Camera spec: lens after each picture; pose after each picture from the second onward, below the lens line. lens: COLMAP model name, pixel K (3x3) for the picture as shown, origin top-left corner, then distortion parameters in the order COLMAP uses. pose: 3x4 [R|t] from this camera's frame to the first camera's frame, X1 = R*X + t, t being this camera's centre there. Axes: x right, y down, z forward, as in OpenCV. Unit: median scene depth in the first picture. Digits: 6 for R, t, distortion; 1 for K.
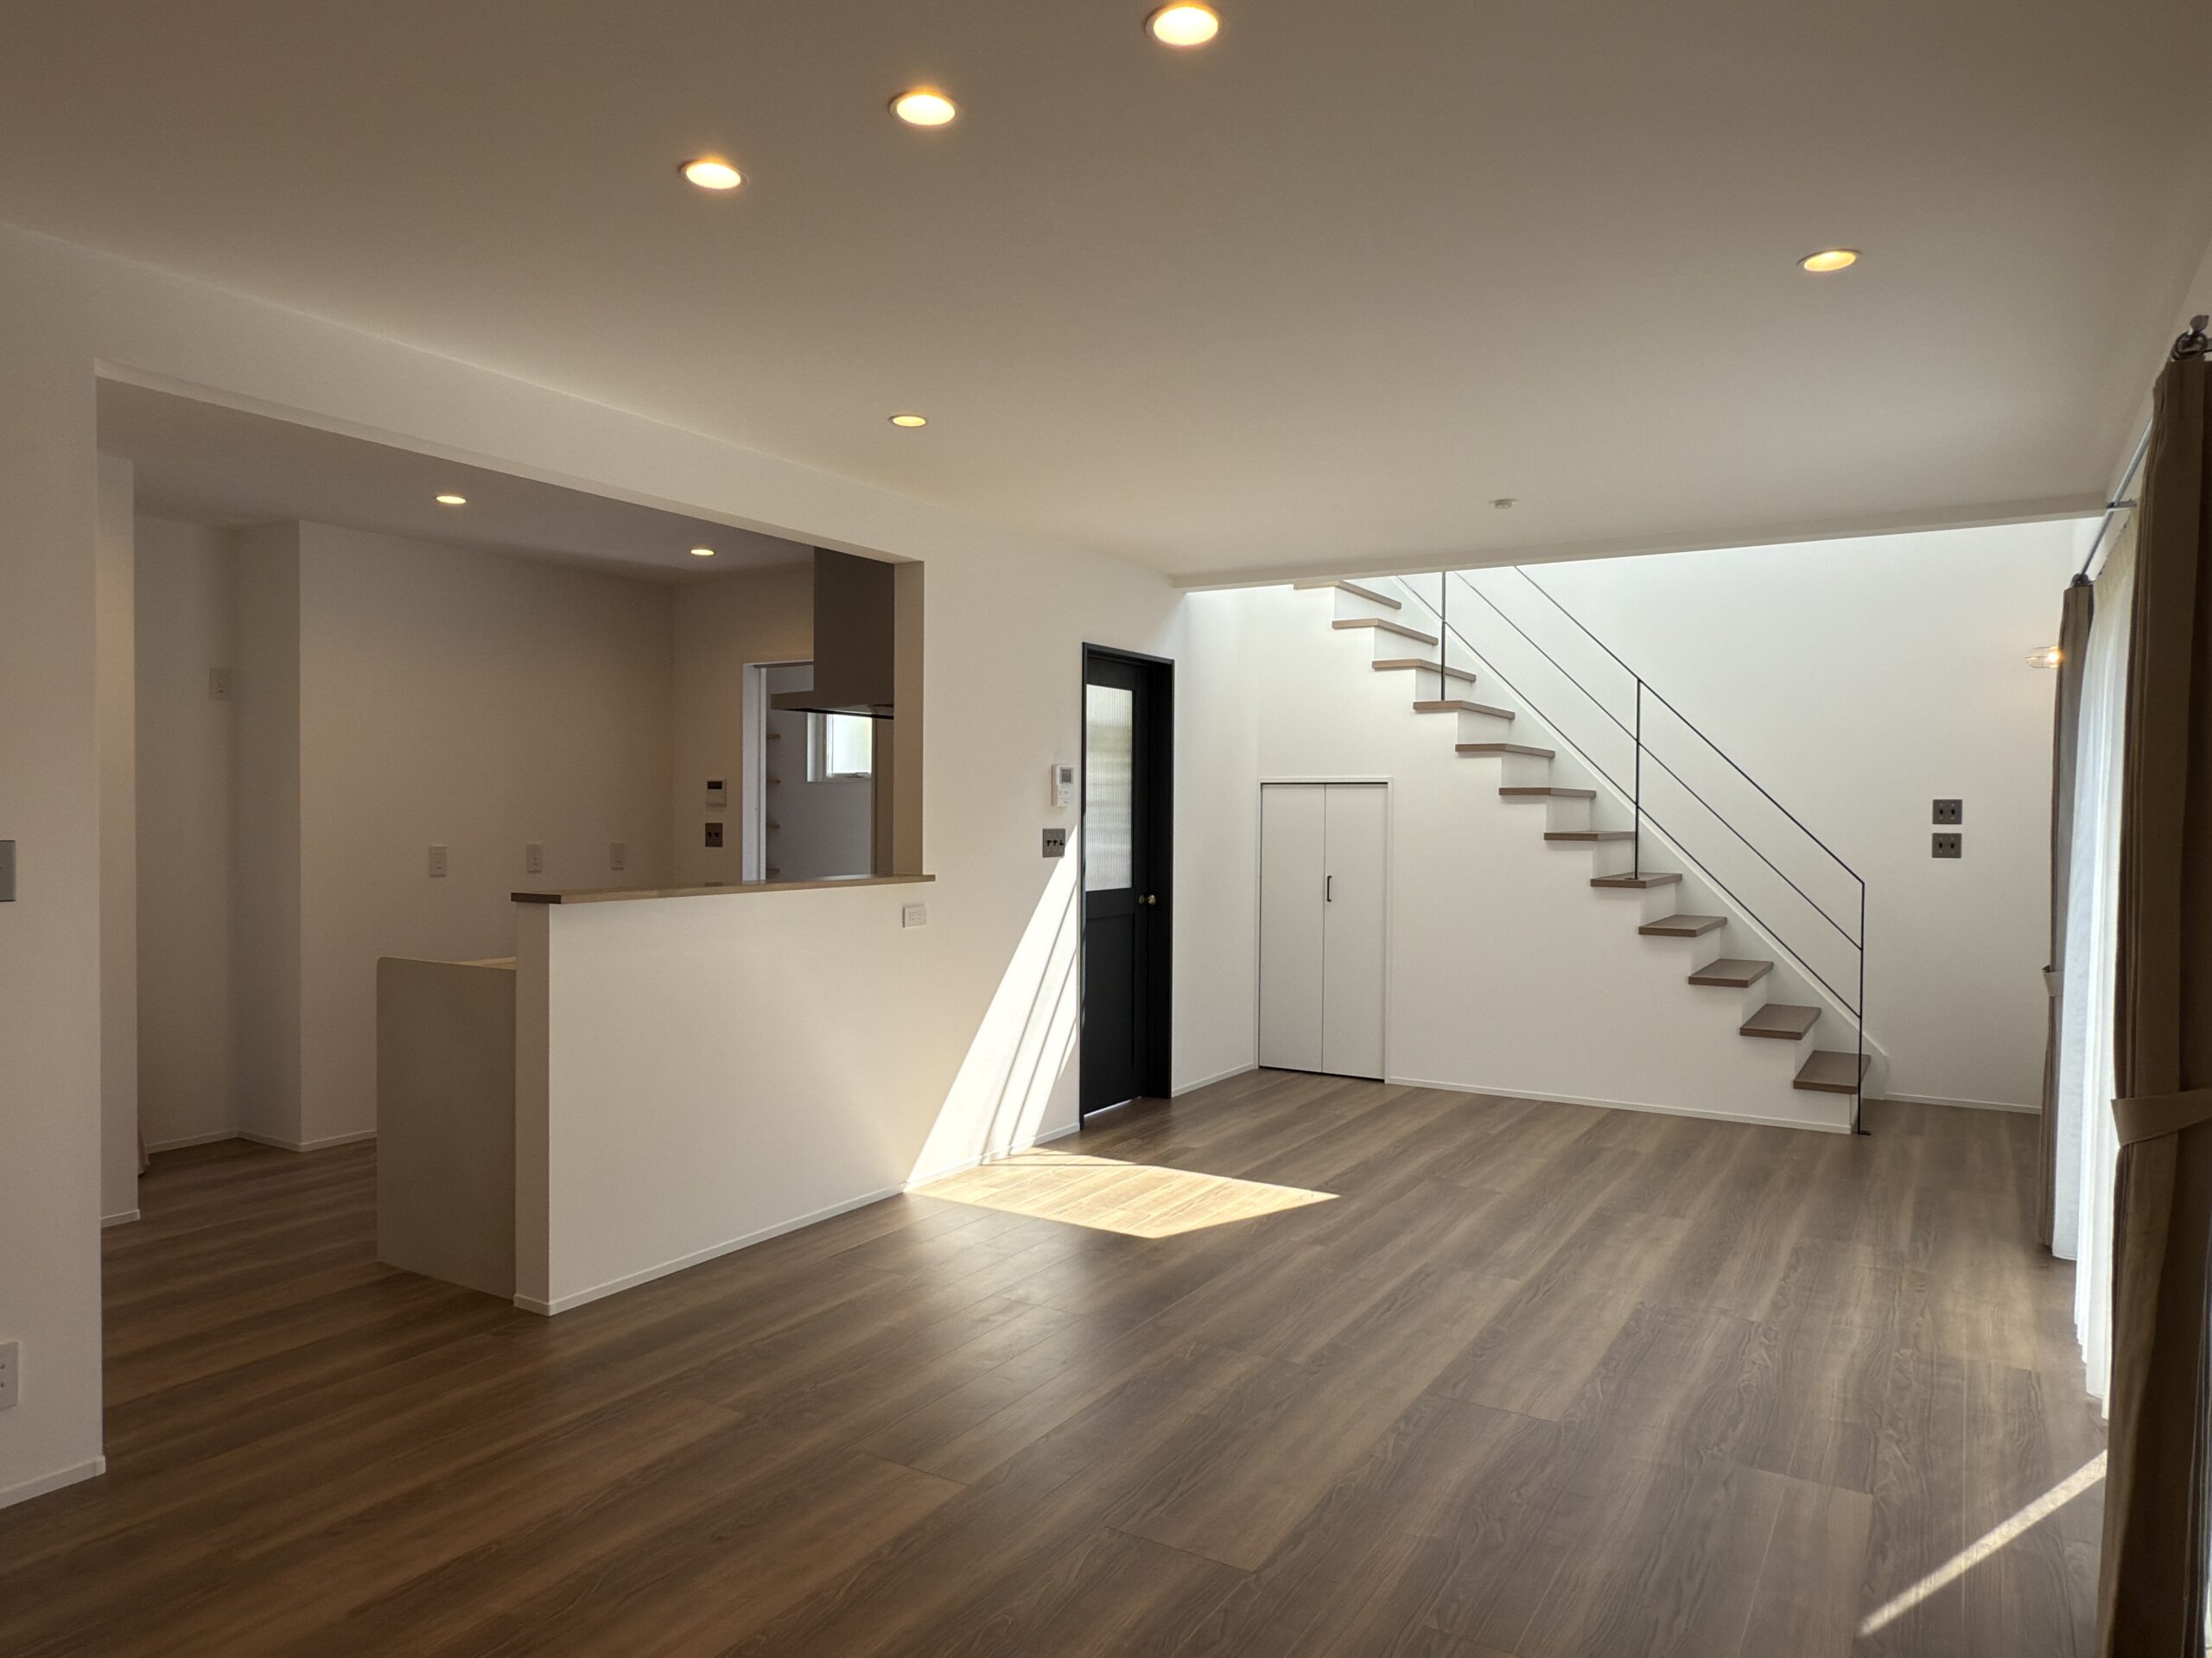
lens RADIAL K [[1408.8, 0, 1106.0], [0, 1408.8, 829.0], [0, 0, 1]] dist [0.004646, 0.001377]
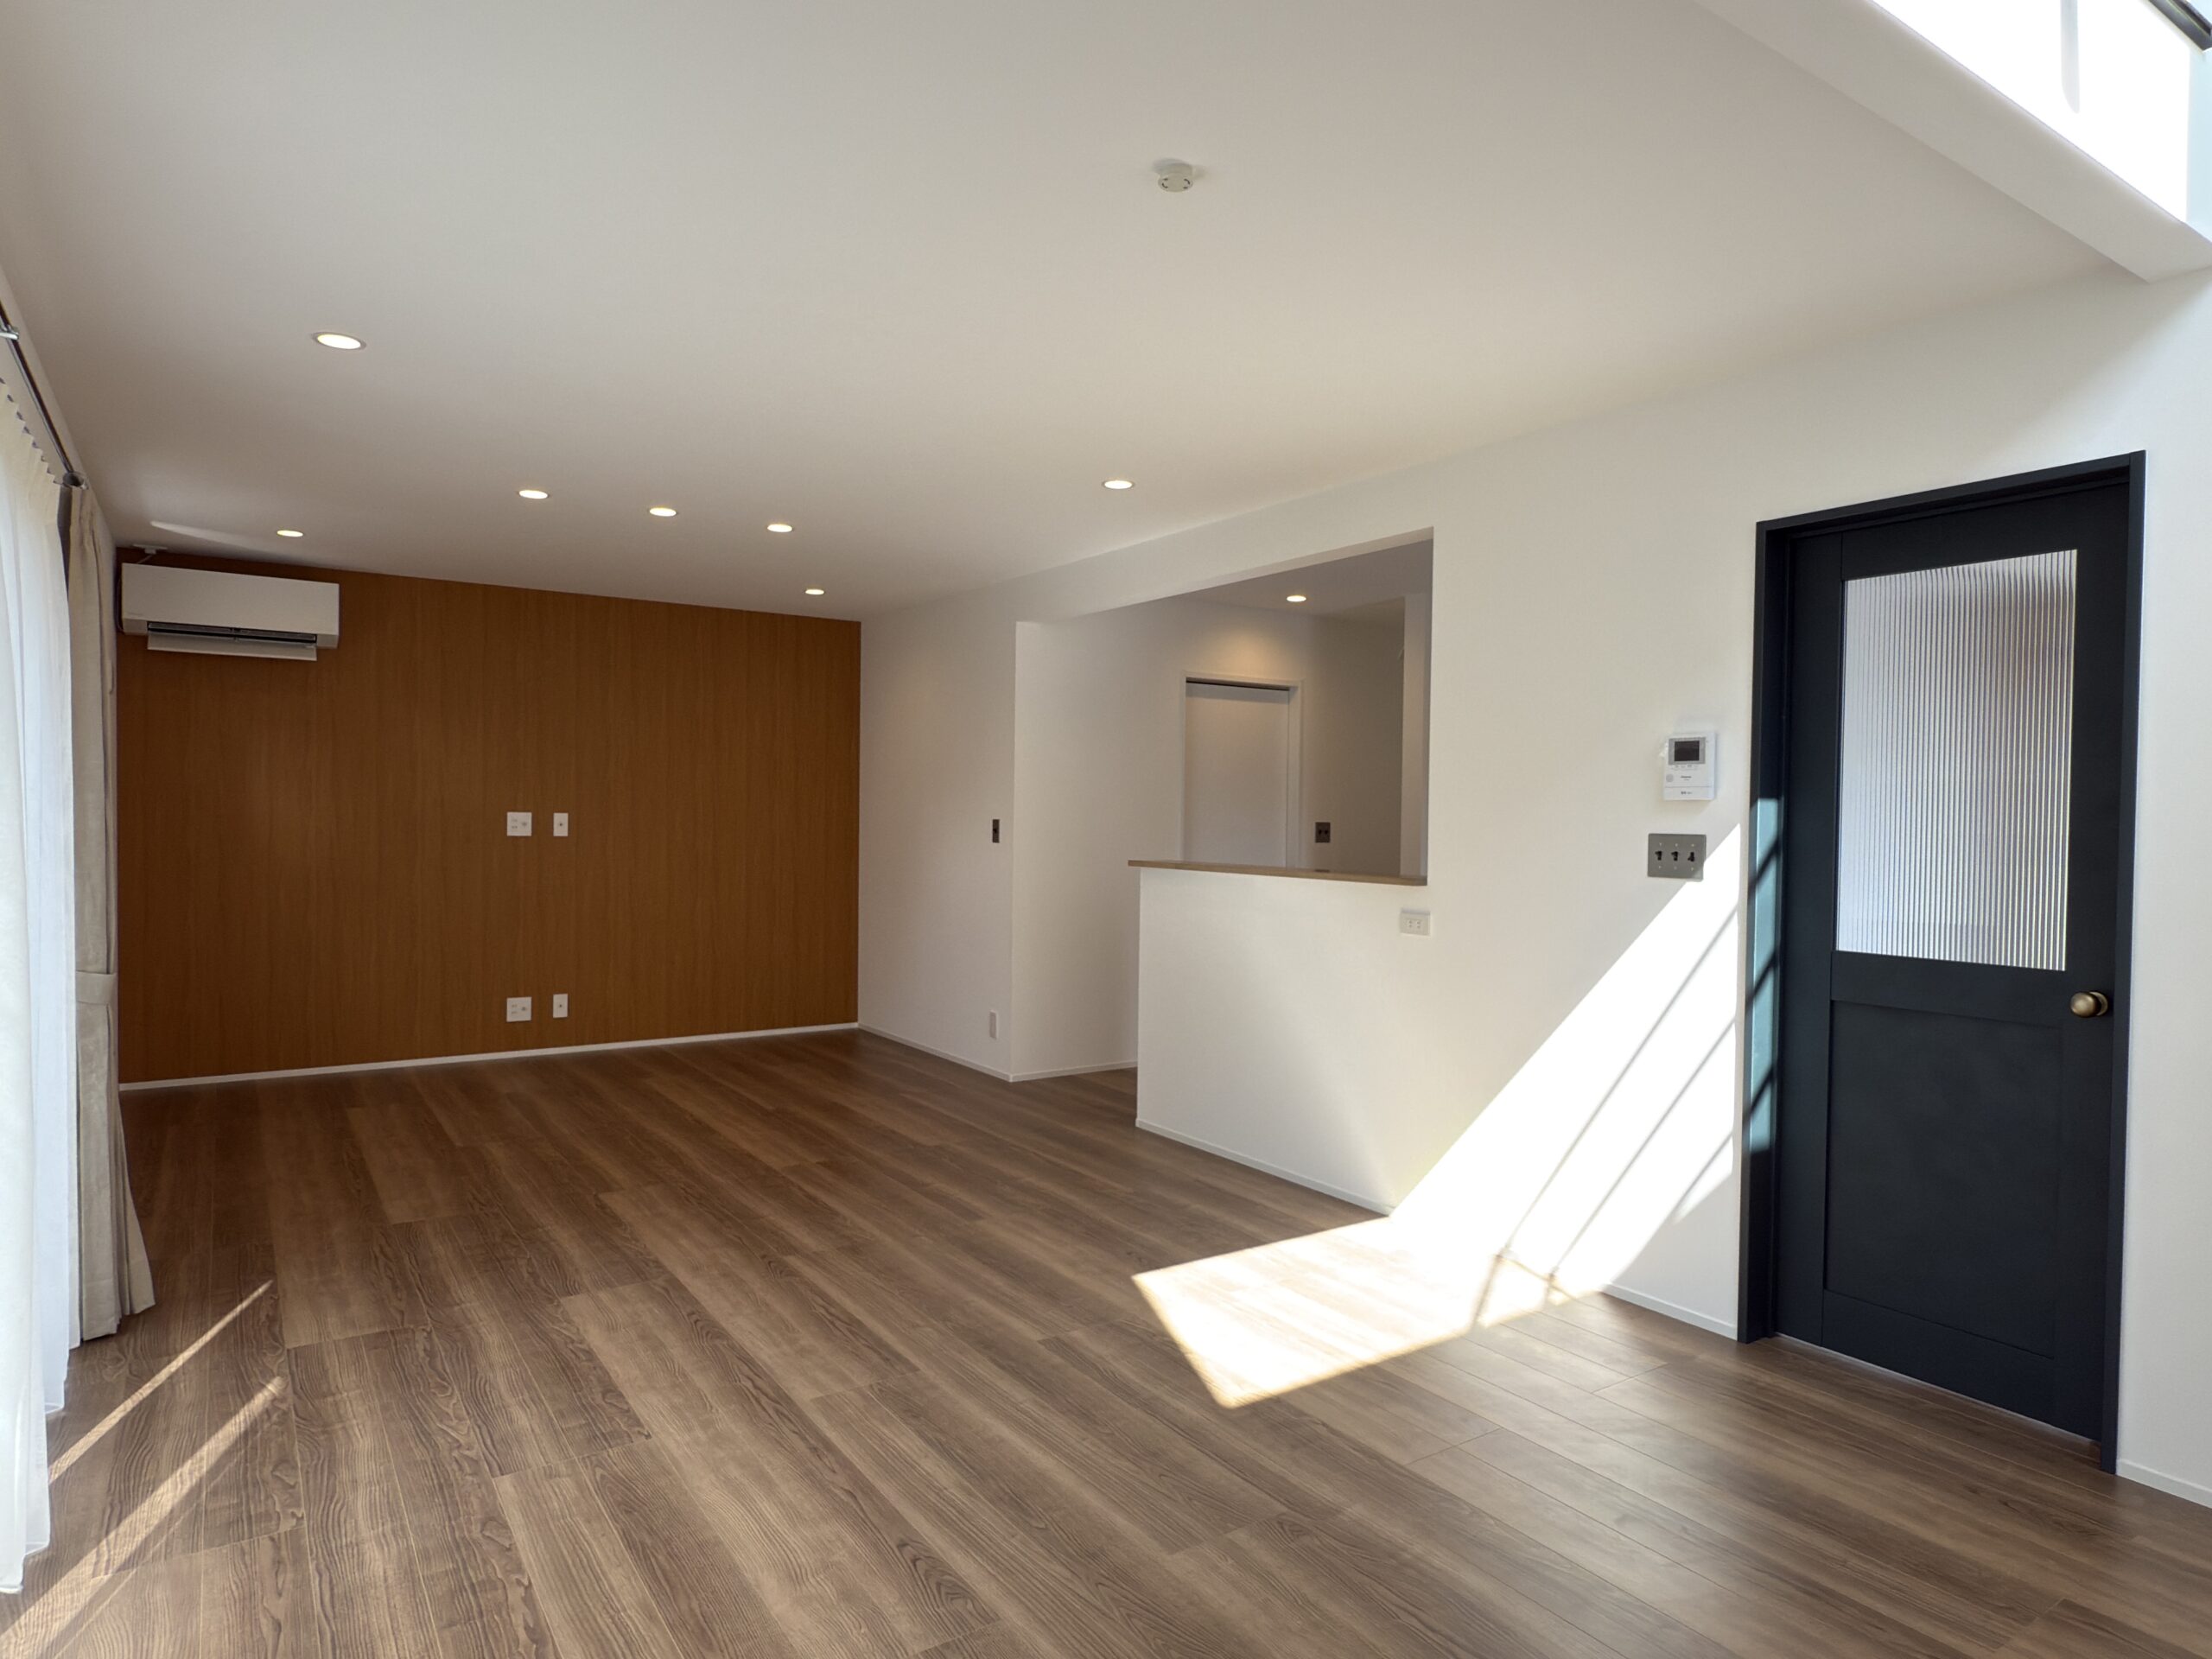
lens RADIAL K [[1296.2, 0, 1106.0], [0, 1296.2, 829.5], [0, 0, 1]] dist [0.001188, 0.002309]
pose [[-0.411590, -0.001490, -0.911368, 0.916950], [-0.026825, 0.999585, 0.010481, -0.002245], [0.910974, 0.028762, -0.411459, 1.507492]]
